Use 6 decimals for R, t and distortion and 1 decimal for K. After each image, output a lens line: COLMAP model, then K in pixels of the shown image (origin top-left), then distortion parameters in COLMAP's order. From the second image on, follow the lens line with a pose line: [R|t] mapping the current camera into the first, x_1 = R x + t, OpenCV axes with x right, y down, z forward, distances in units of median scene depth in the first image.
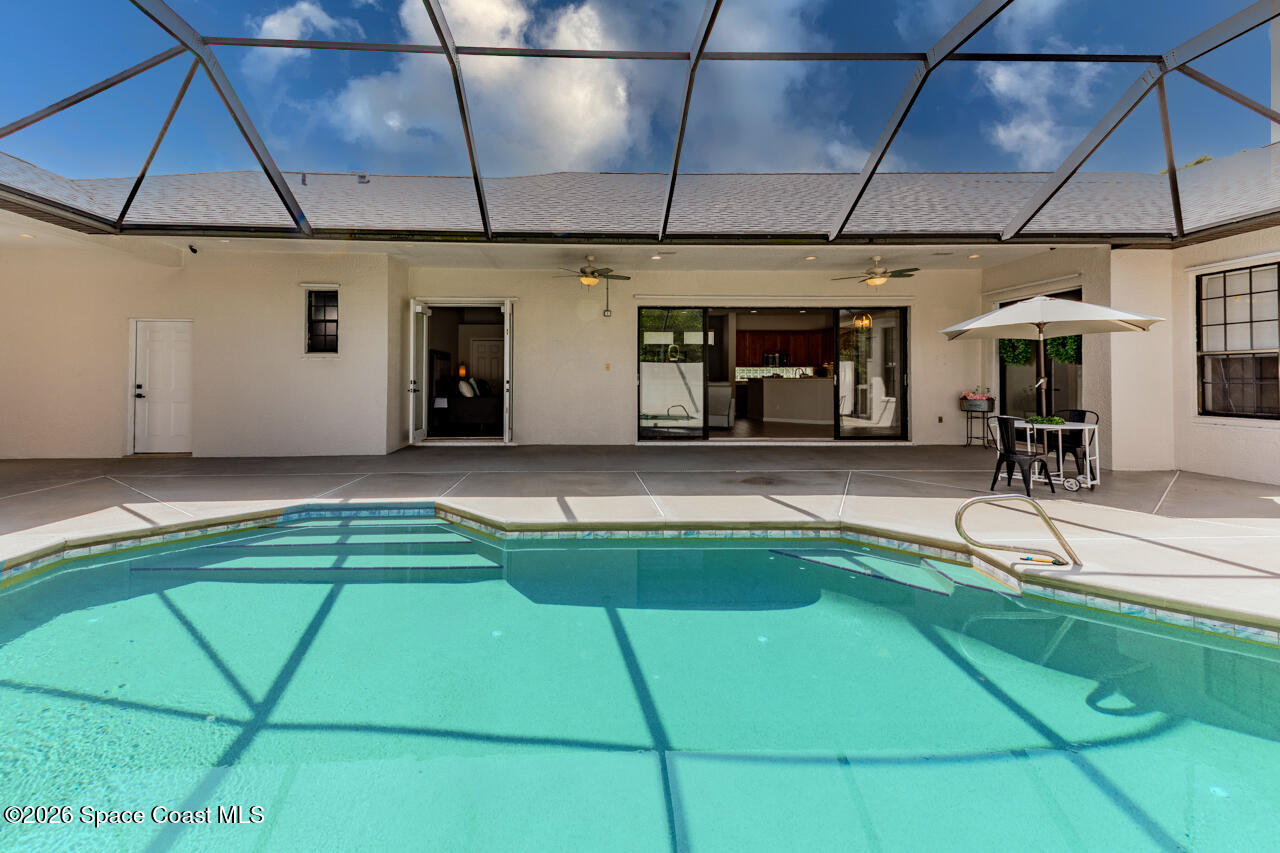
lens RADIAL K [[583.5, 0, 644.0], [0, 583.5, 362.0], [0, 0, 1]] dist [0.059699, -0.000081]
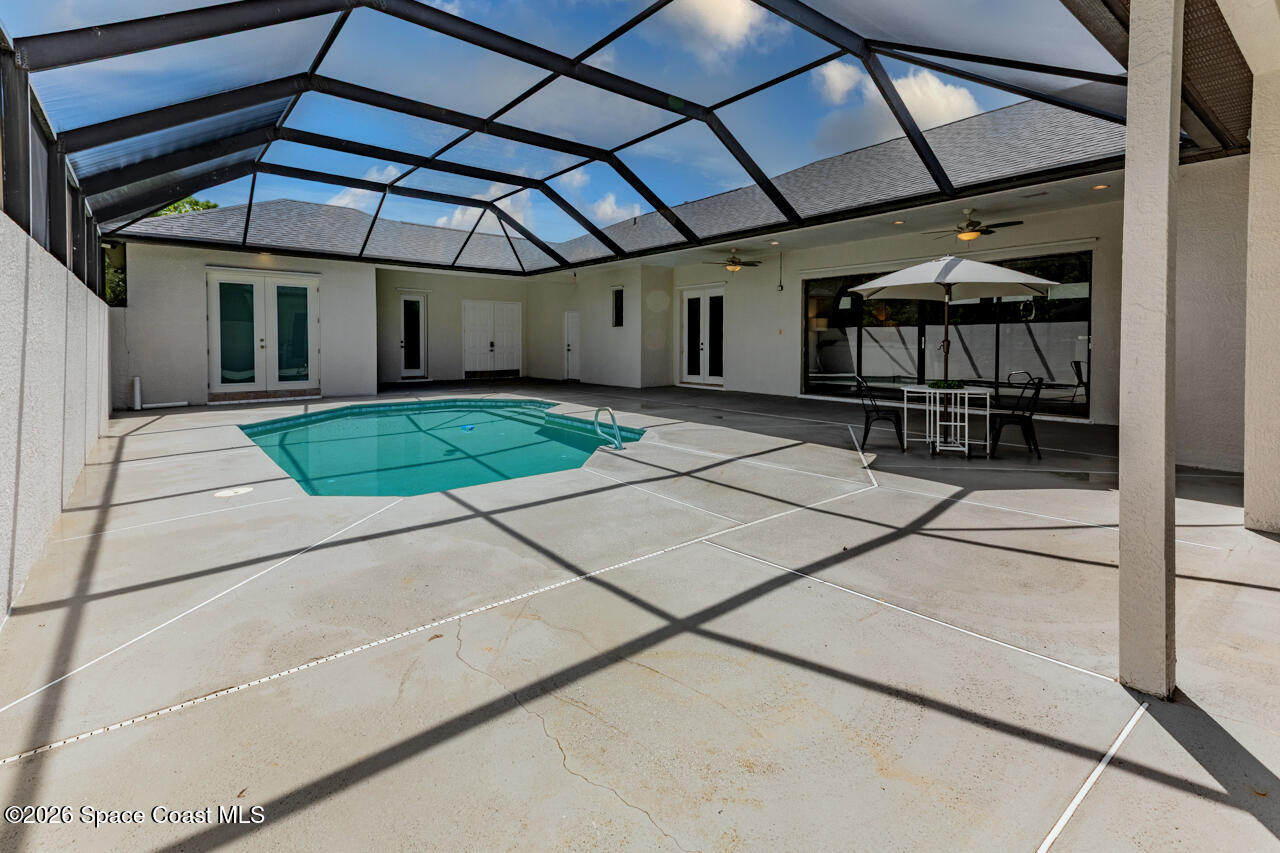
lens RADIAL K [[583.5, 0, 644.0], [0, 583.5, 362.0], [0, 0, 1]] dist [0.059699, -0.000081]
pose [[0.613572, 0.027258, -0.789168, 0.804782], [0.021297, 0.998469, 0.051045, 0.001857], [0.789351, -0.048127, 0.612053, 0.017291]]
